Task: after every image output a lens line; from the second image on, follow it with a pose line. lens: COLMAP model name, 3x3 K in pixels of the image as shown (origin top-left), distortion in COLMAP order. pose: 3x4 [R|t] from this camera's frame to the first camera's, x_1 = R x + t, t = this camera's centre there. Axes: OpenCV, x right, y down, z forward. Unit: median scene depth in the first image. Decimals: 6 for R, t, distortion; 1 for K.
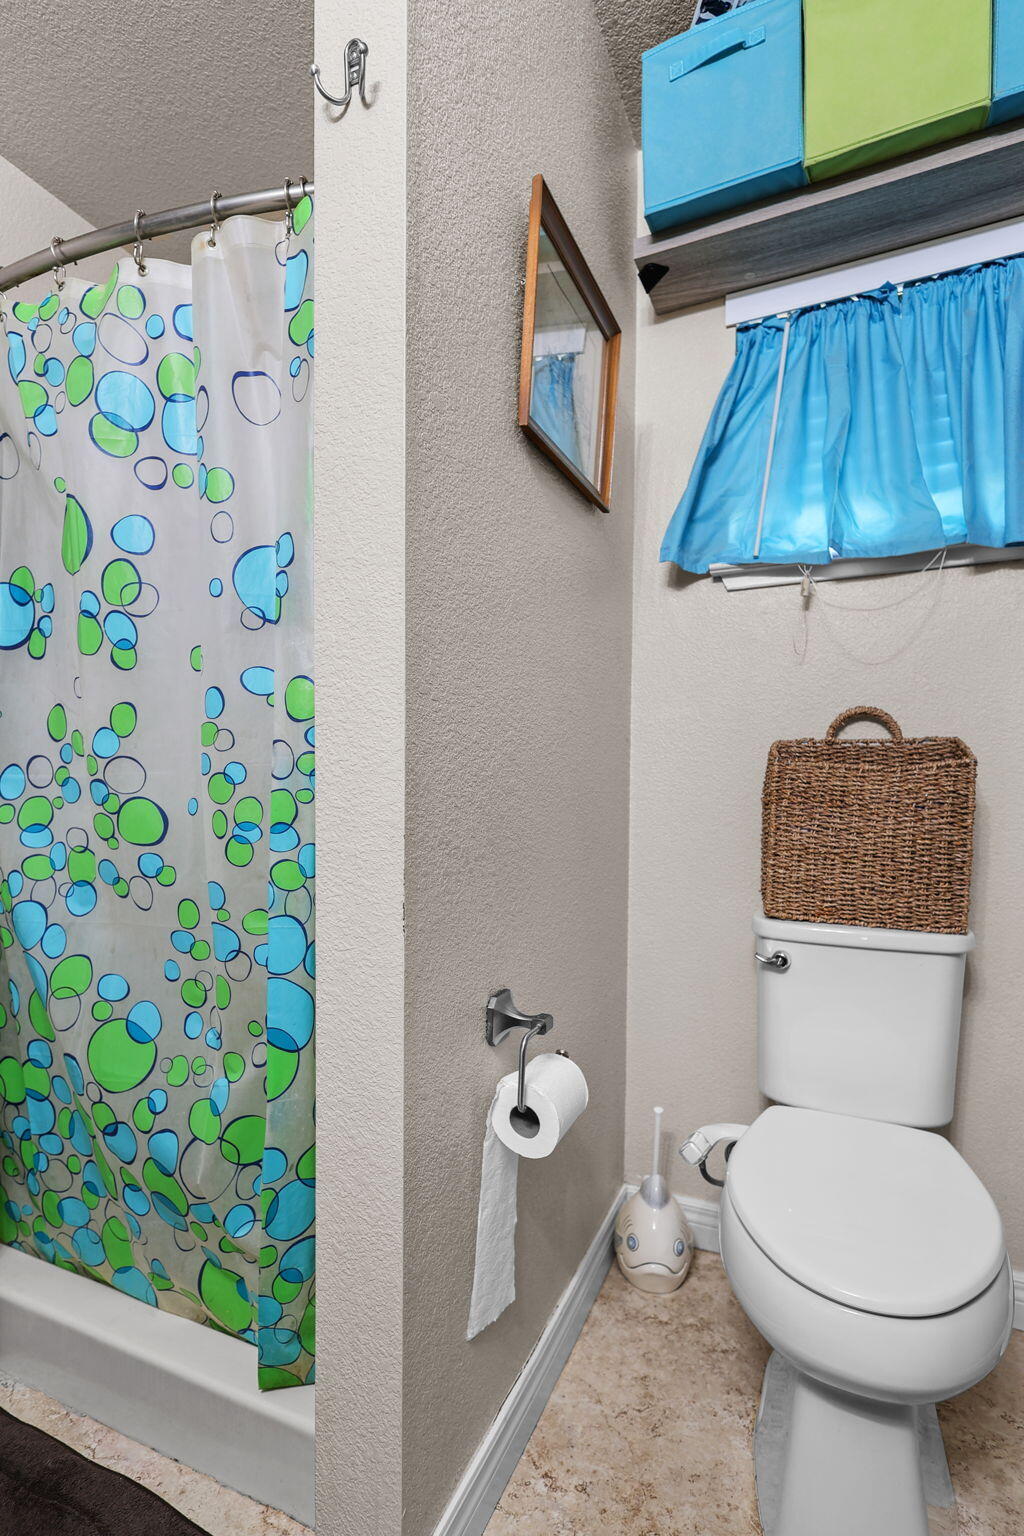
lens RADIAL K [[742.9, 0, 513.1], [0, 742.9, 810.3], [0, 0, 1]] dist [0.000204, 0.000751]
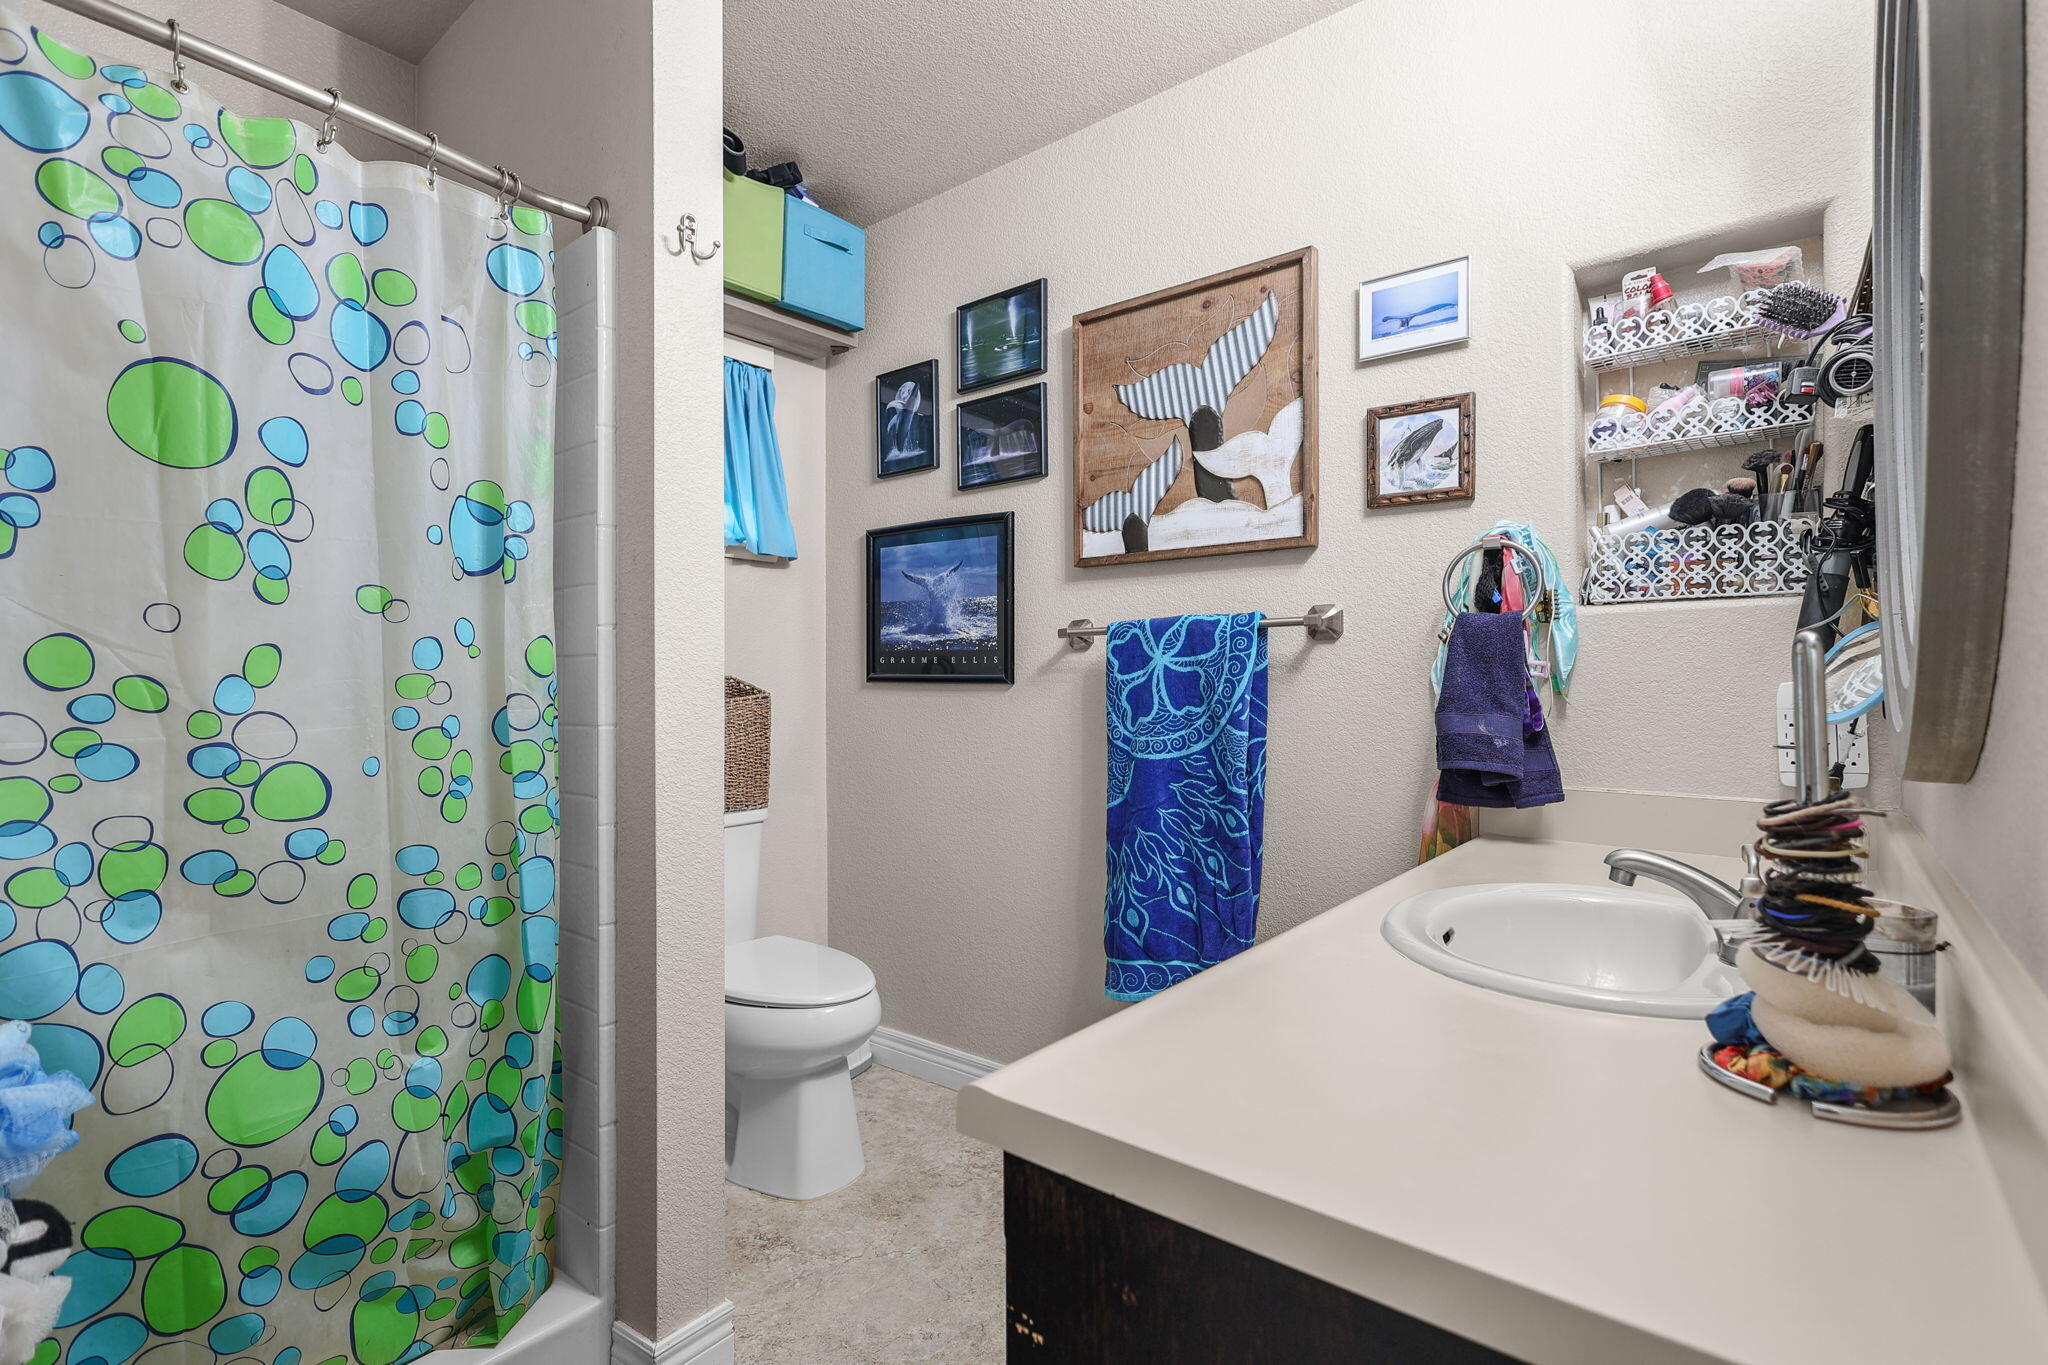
lens RADIAL K [[947.7, 0, 1024.0], [0, 947.7, 682.5], [0, 0, 1]] dist [-0.011861, 0.000847]
pose [[0.258826, -0.004334, 0.965914, -1.273658], [0.037982, 0.999262, -0.005694, -0.067010], [-0.965177, 0.038162, 0.258800, -0.039365]]
